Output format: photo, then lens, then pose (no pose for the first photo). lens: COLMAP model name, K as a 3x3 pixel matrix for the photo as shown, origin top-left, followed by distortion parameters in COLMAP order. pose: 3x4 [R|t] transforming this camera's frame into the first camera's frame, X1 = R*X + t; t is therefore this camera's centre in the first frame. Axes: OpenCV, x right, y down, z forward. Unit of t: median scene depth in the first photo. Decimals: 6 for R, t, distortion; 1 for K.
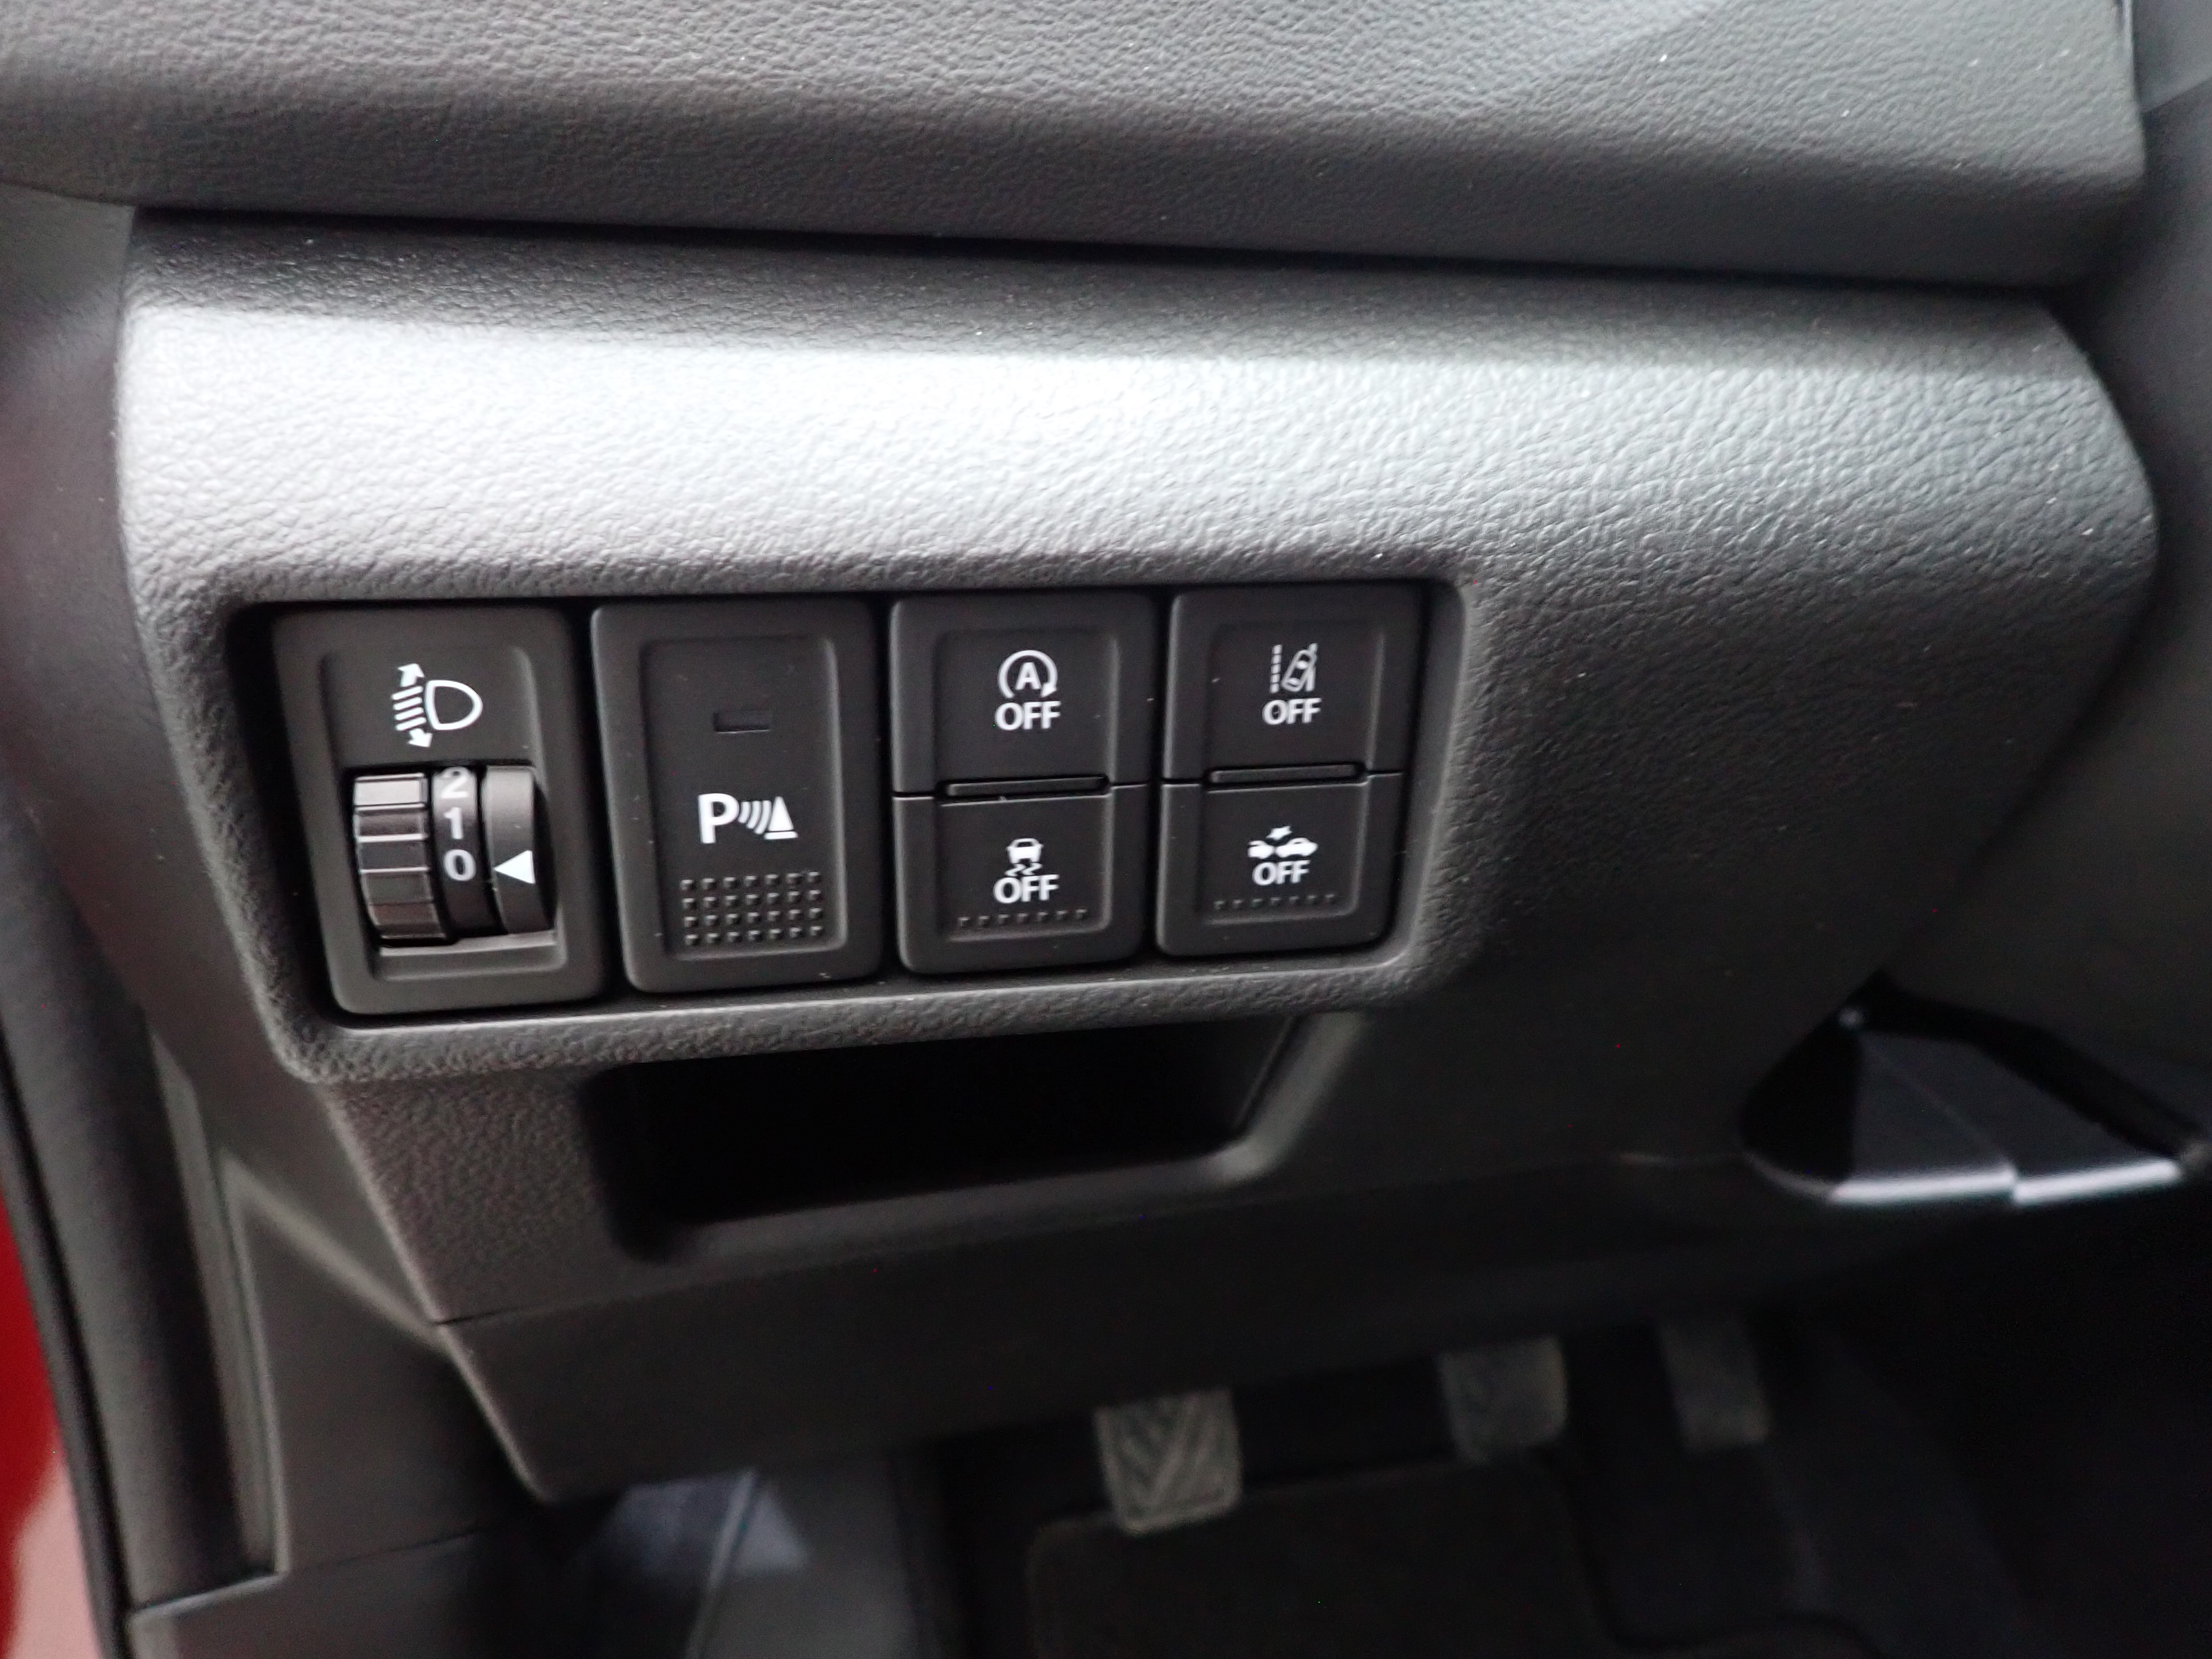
lens RADIAL K [[1633.7, 0, 1087.4], [0, 1633.7, 831.1], [0, 0, 1]] dist [-0.008768, 0.002827]
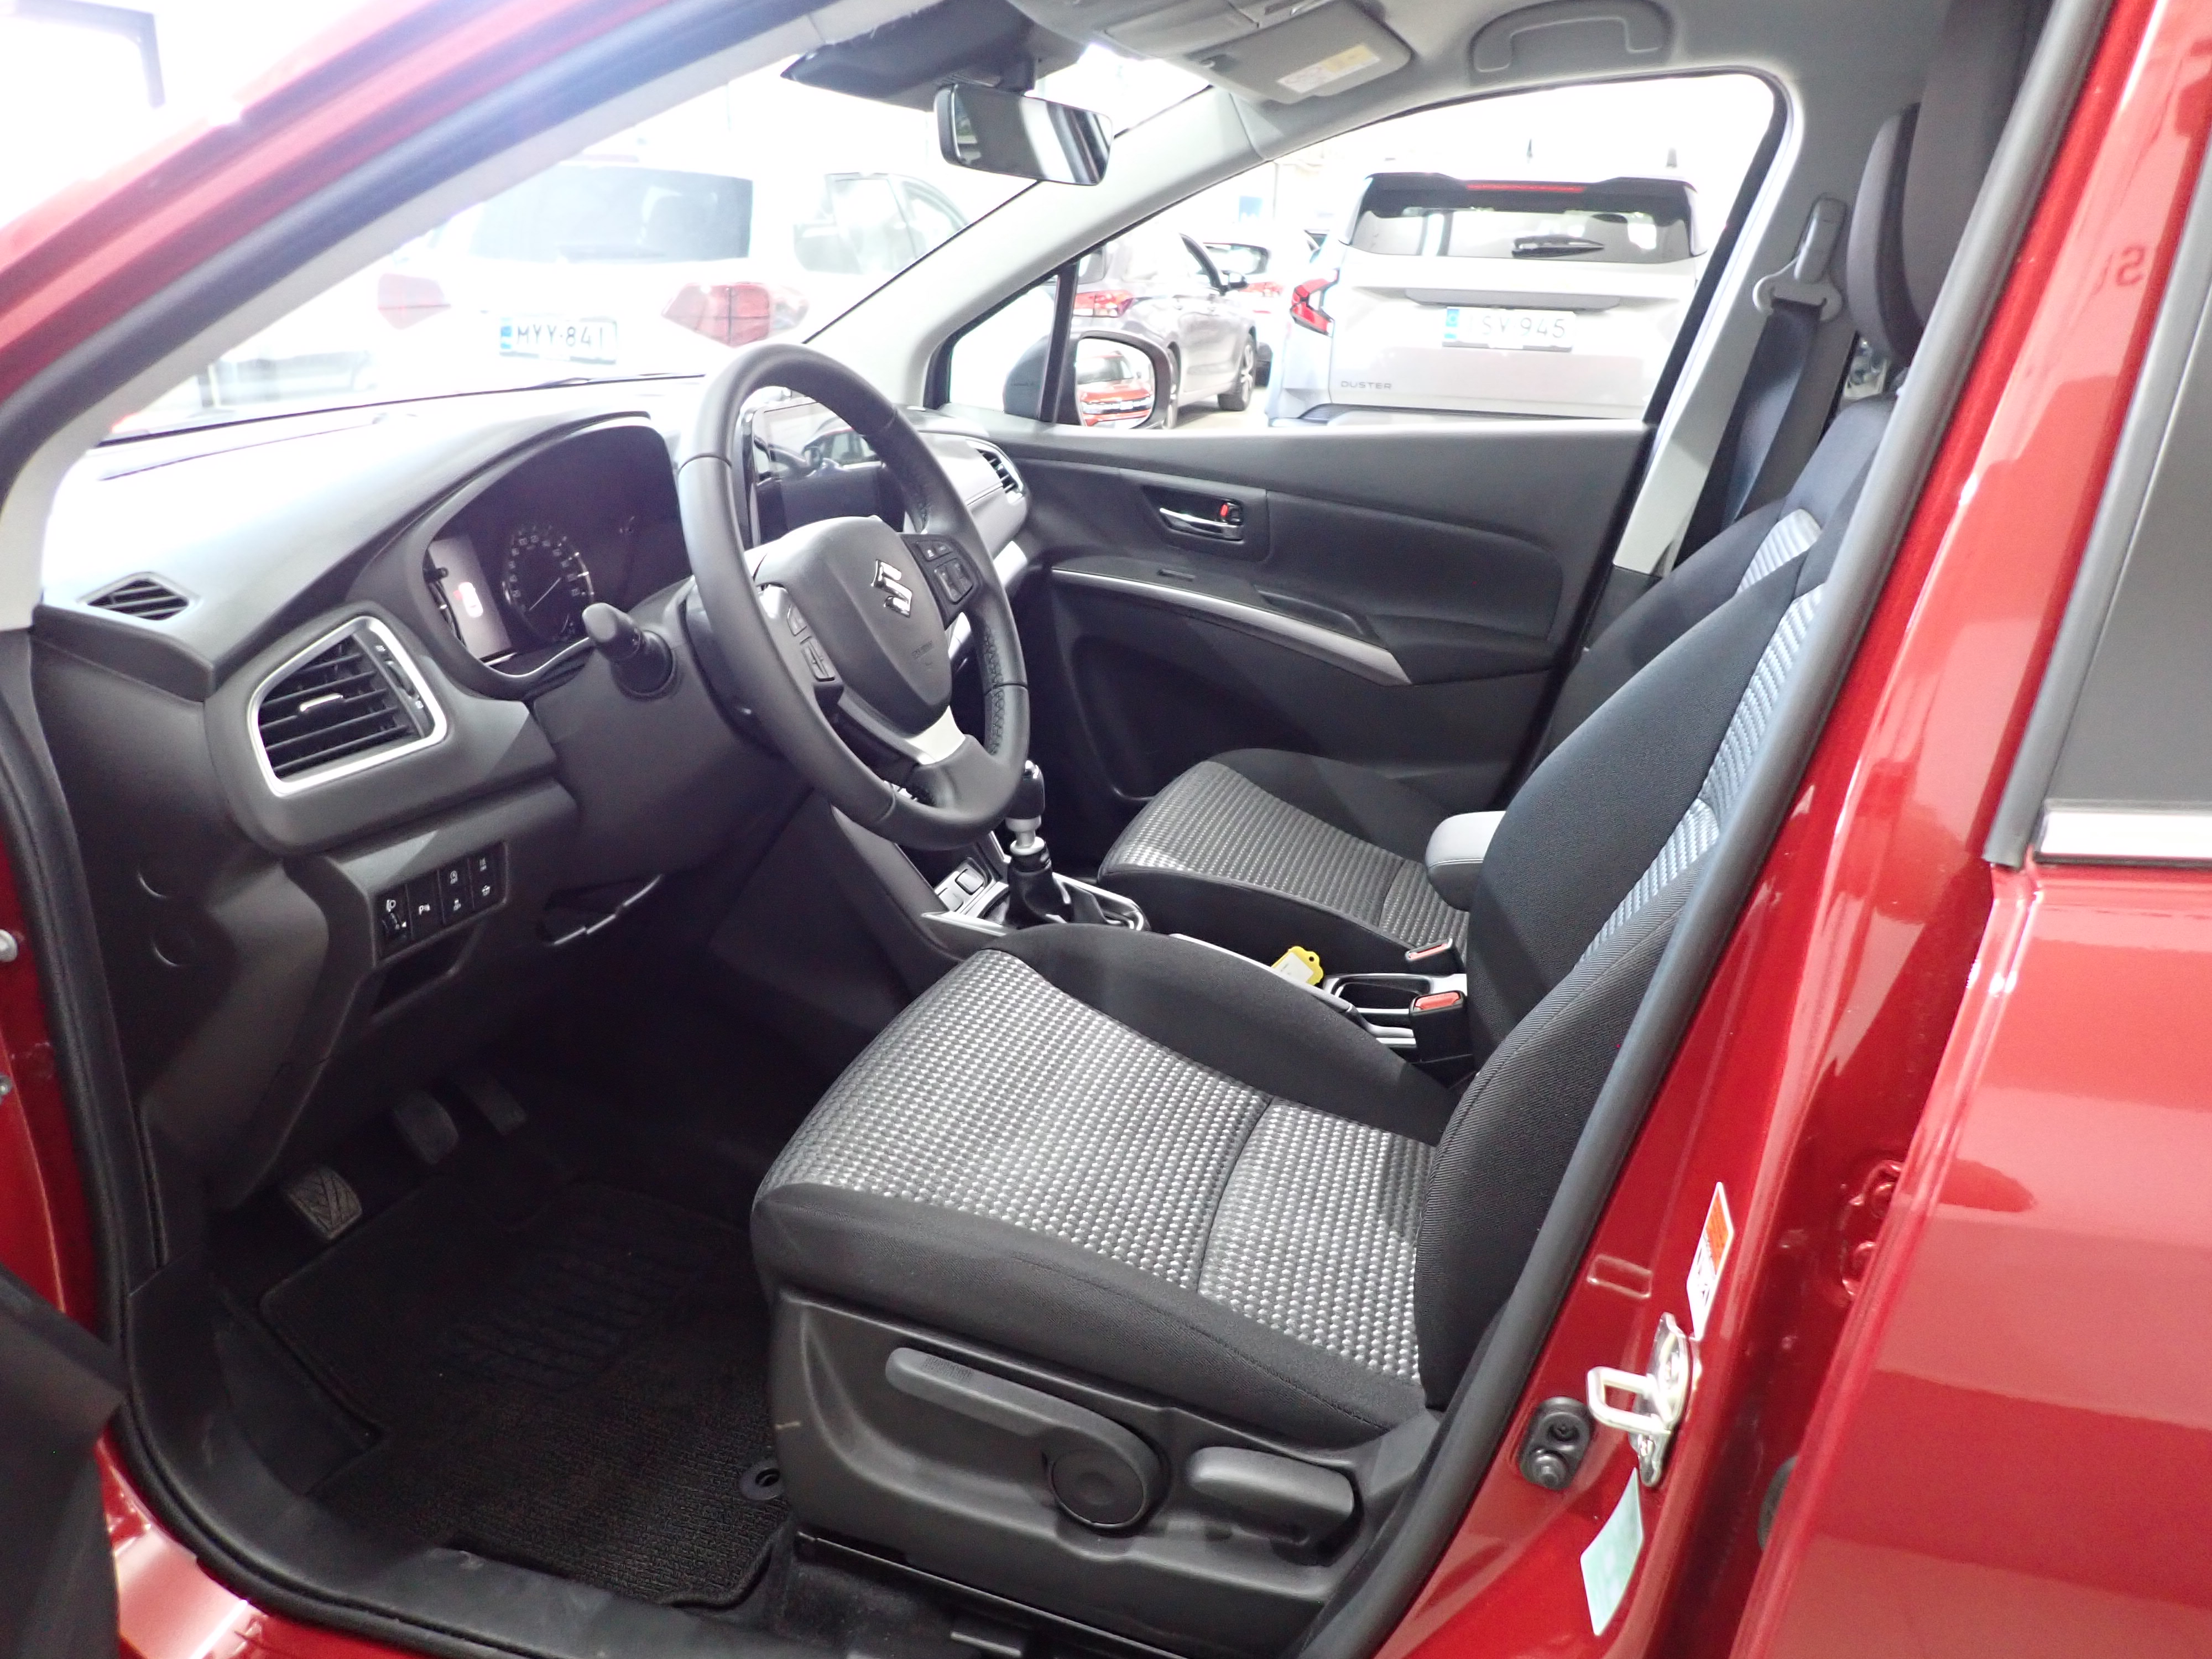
lens RADIAL K [[1633.7, 0, 1087.4], [0, 1633.7, 831.1], [0, 0, 1]] dist [-0.008768, 0.002827]
pose [[0.557358, -0.288023, 0.778714, -2.326589], [0.310841, 0.942078, 0.125965, -0.186057], [-0.769890, 0.171849, 0.614604, -3.190423]]
